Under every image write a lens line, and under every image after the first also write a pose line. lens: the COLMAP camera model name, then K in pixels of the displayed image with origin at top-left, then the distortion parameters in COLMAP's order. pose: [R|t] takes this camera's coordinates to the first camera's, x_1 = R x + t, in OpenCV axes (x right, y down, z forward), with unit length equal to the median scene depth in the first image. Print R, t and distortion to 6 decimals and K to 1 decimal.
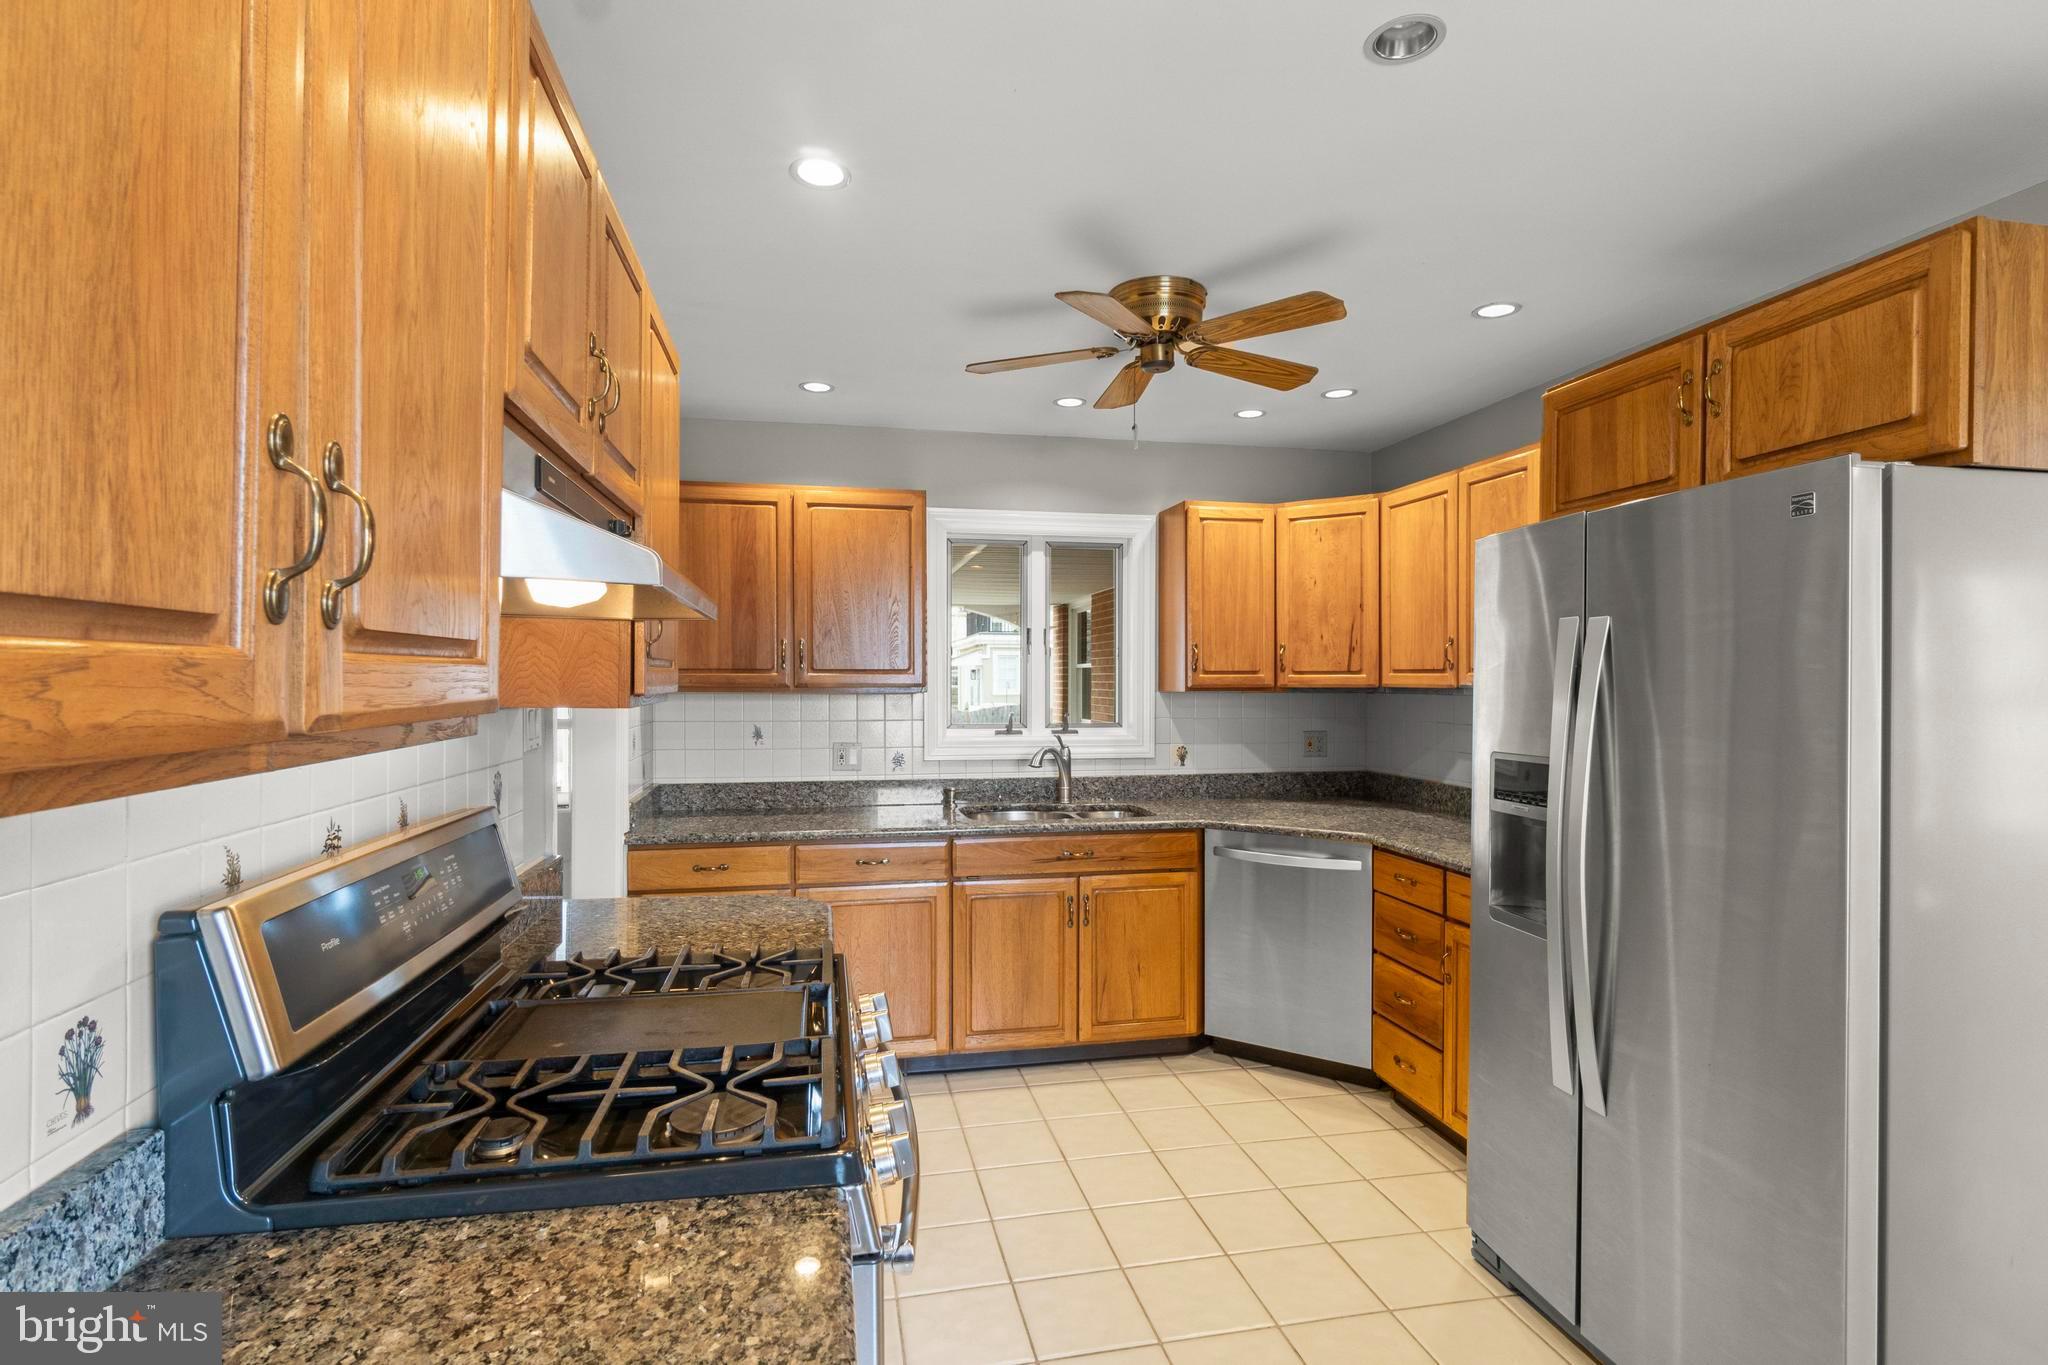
lens RADIAL K [[995.4, 0, 995.8], [0, 995.4, 698.4], [0, 0, 1]] dist [0.003793, -0.000985]
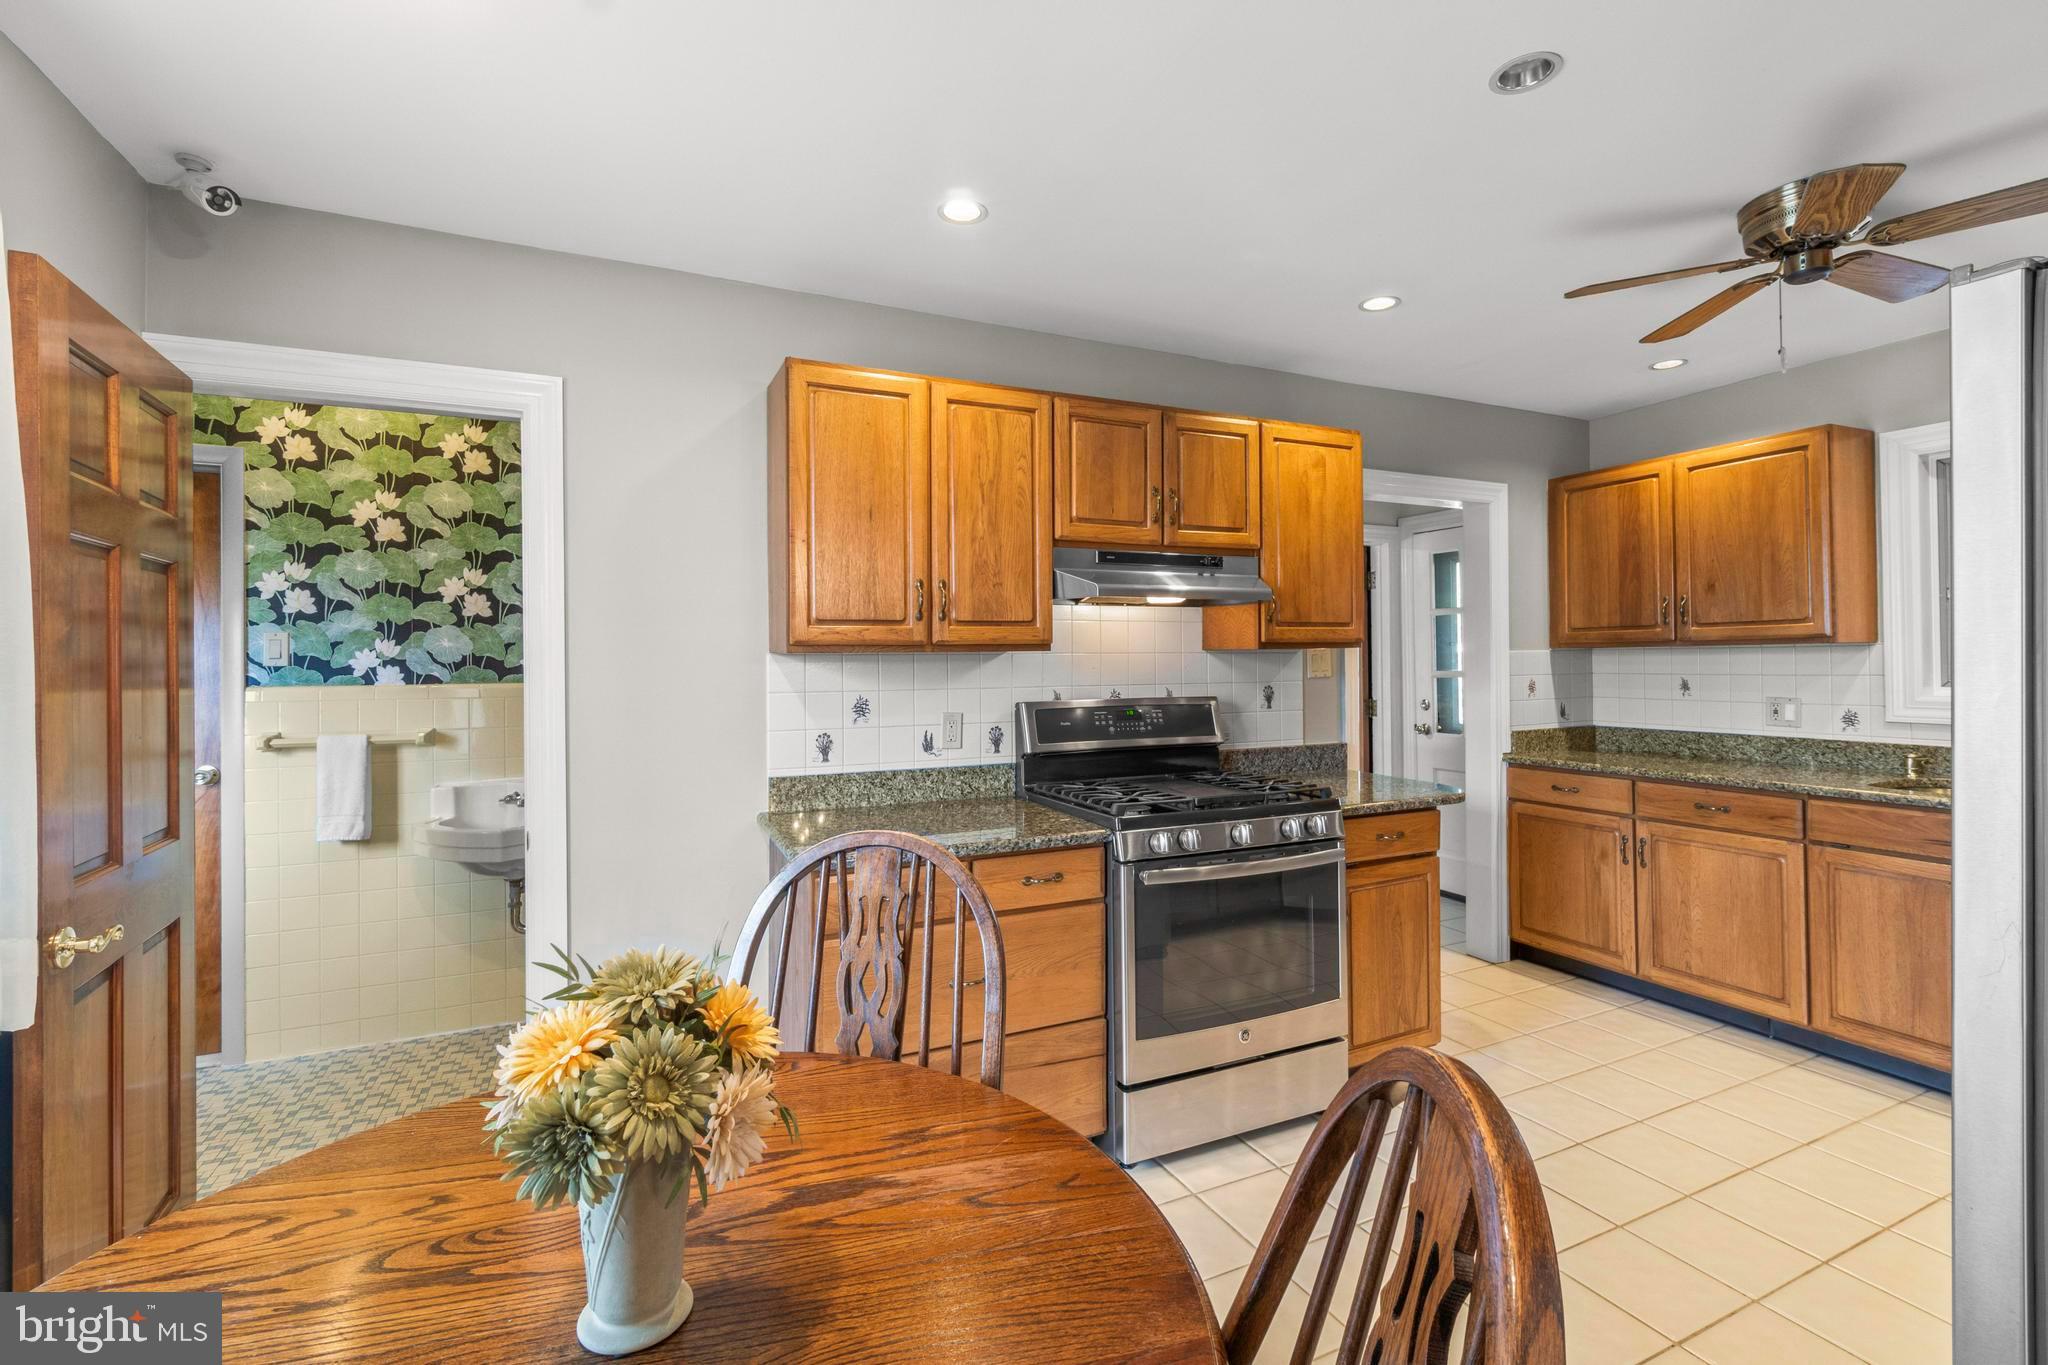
lens RADIAL K [[887.1, 0, 1016.6], [0, 887.1, 653.4], [0, 0, 1]] dist [-0.006922, 0.001560]
pose [[0.234509, -0.014830, -0.972001, 0.566078], [-0.007239, 0.999829, -0.017001, 0.024047], [0.972087, 0.011023, 0.234361, 0.079771]]
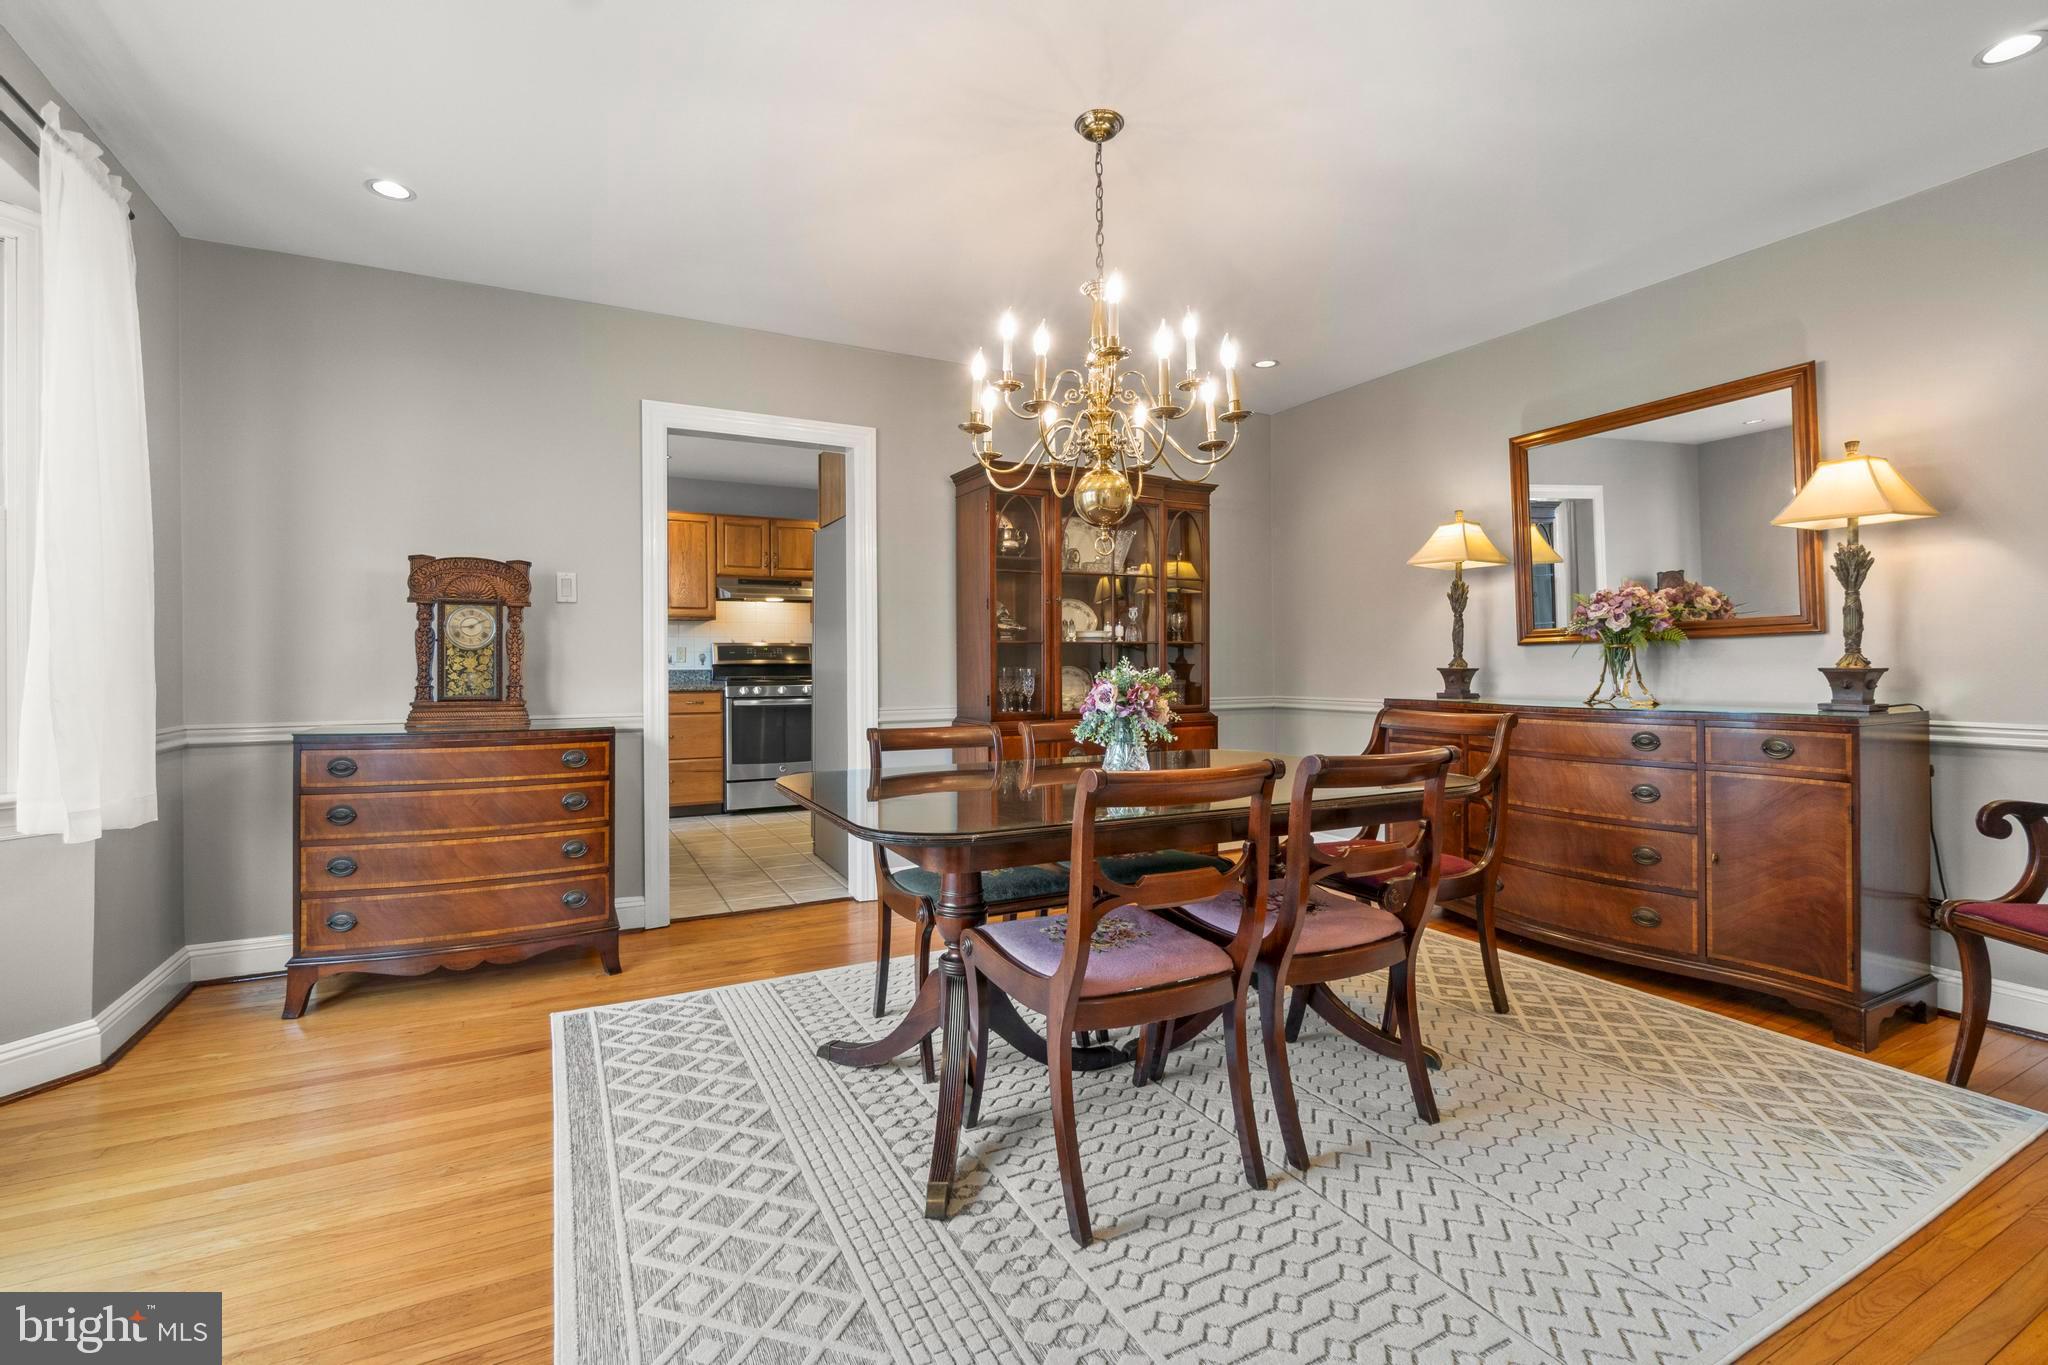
lens RADIAL K [[887.1, 0, 1007.2], [0, 887.1, 670.1], [0, 0, 1]] dist [-0.006922, 0.001560]
pose [[0.280990, 0.005290, -0.959696, 1.752175], [-0.014202, 0.999898, 0.001353, 0.100177], [0.959605, 0.013249, 0.281037, 0.343272]]
